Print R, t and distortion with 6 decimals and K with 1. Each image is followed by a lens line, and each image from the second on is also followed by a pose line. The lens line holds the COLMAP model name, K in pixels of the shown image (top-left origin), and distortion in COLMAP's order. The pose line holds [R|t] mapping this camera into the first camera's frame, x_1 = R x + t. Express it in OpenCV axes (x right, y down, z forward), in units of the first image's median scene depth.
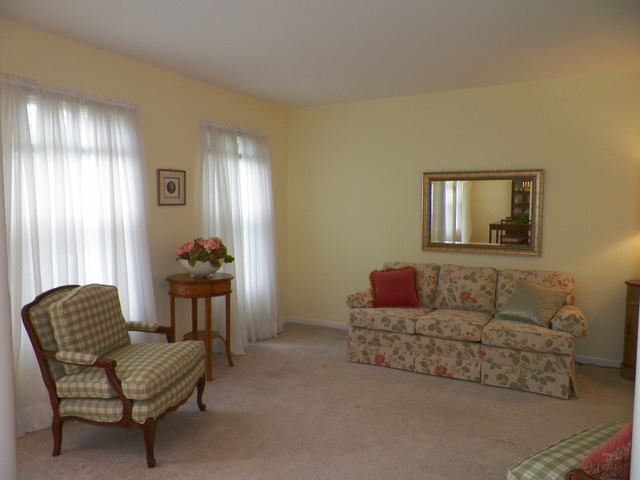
lens RADIAL K [[484.6, 0, 320.0], [0, 484.6, 240.0], [0, 0, 1]] dist [0.035584, -0.002687]
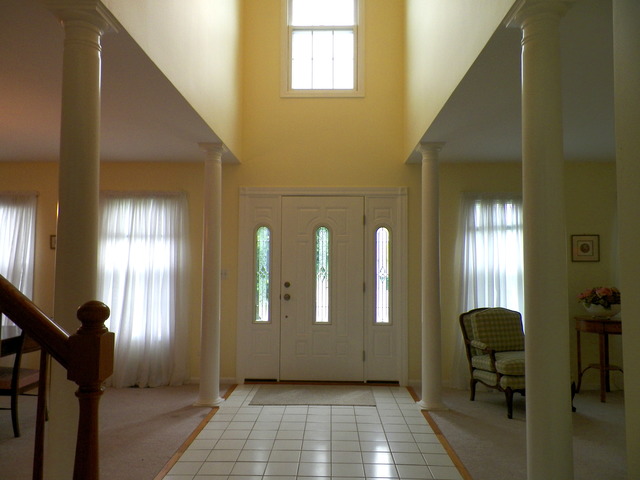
lens RADIAL K [[484.6, 0, 320.0], [0, 484.6, 240.0], [0, 0, 1]] dist [0.035584, -0.002687]
pose [[0.463974, -0.048372, -0.884527, 0.561603], [-0.071020, 0.993263, -0.091571, 0.043989], [0.882997, 0.105306, 0.457413, -0.248574]]
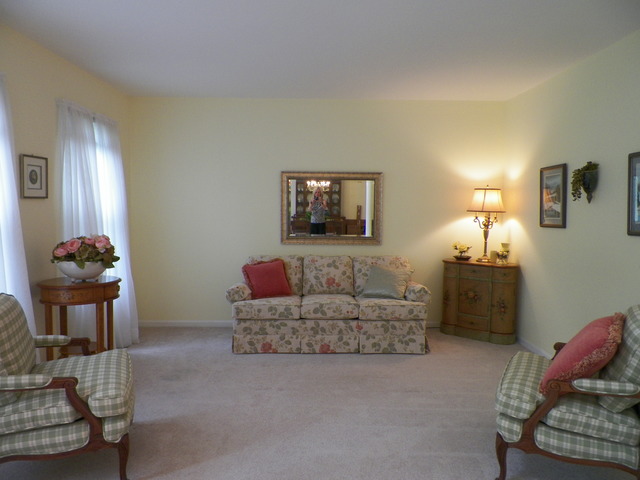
lens RADIAL K [[484.6, 0, 320.0], [0, 484.6, 240.0], [0, 0, 1]] dist [0.035584, -0.002687]
pose [[0.871726, -0.031260, 0.488996, -0.309383], [0.029956, 0.999496, 0.010491, 0.006482], [-0.489077, 0.005503, 0.872223, 0.026259]]
